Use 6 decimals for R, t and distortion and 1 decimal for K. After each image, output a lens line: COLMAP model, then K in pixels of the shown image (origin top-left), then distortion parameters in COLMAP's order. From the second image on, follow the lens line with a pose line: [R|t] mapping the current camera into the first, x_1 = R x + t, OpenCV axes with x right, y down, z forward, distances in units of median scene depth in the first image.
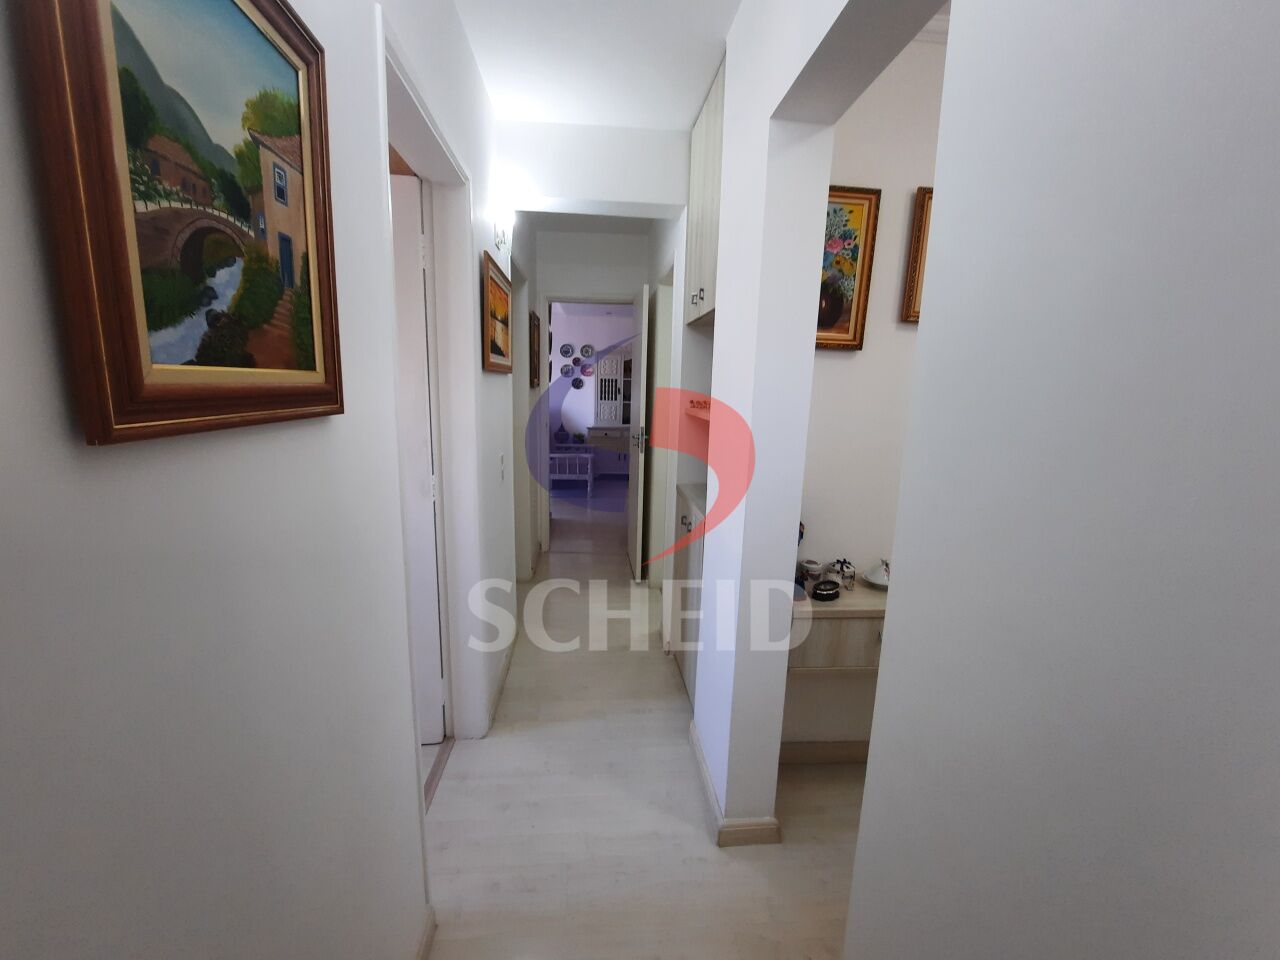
lens RADIAL K [[509.2, 0, 637.7], [0, 509.2, 477.9], [0, 0, 1]] dist [-0.014229, -0.000249]
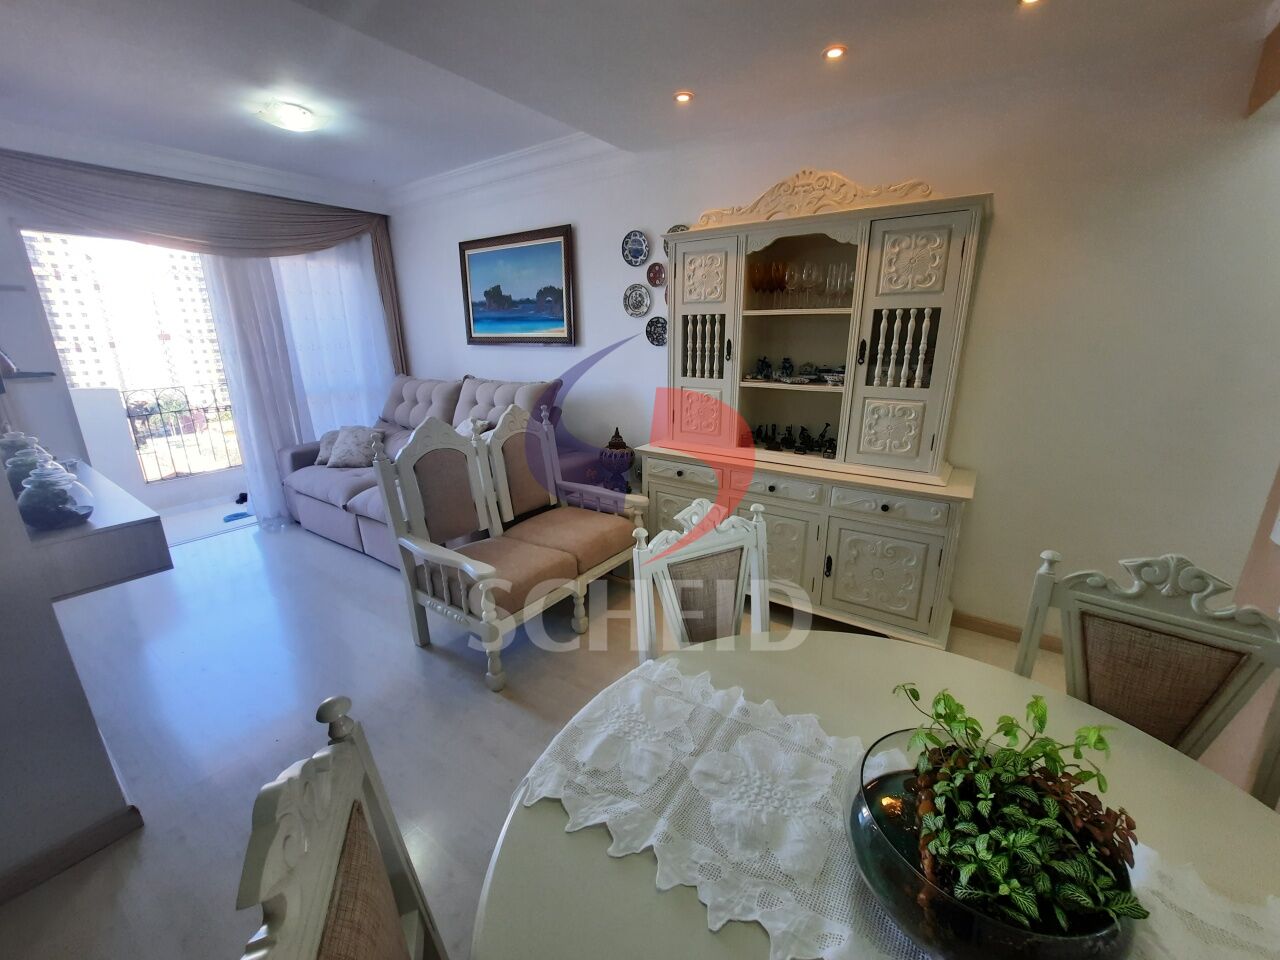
lens RADIAL K [[509.2, 0, 645.9], [0, 509.2, 483.0], [0, 0, 1]] dist [-0.014229, -0.000249]
pose [[0.790937, 0.140277, -0.595601, 0.130971], [-0.084301, 0.989067, 0.120997, -0.116185], [0.606062, -0.045491, 0.794115, 0.676516]]
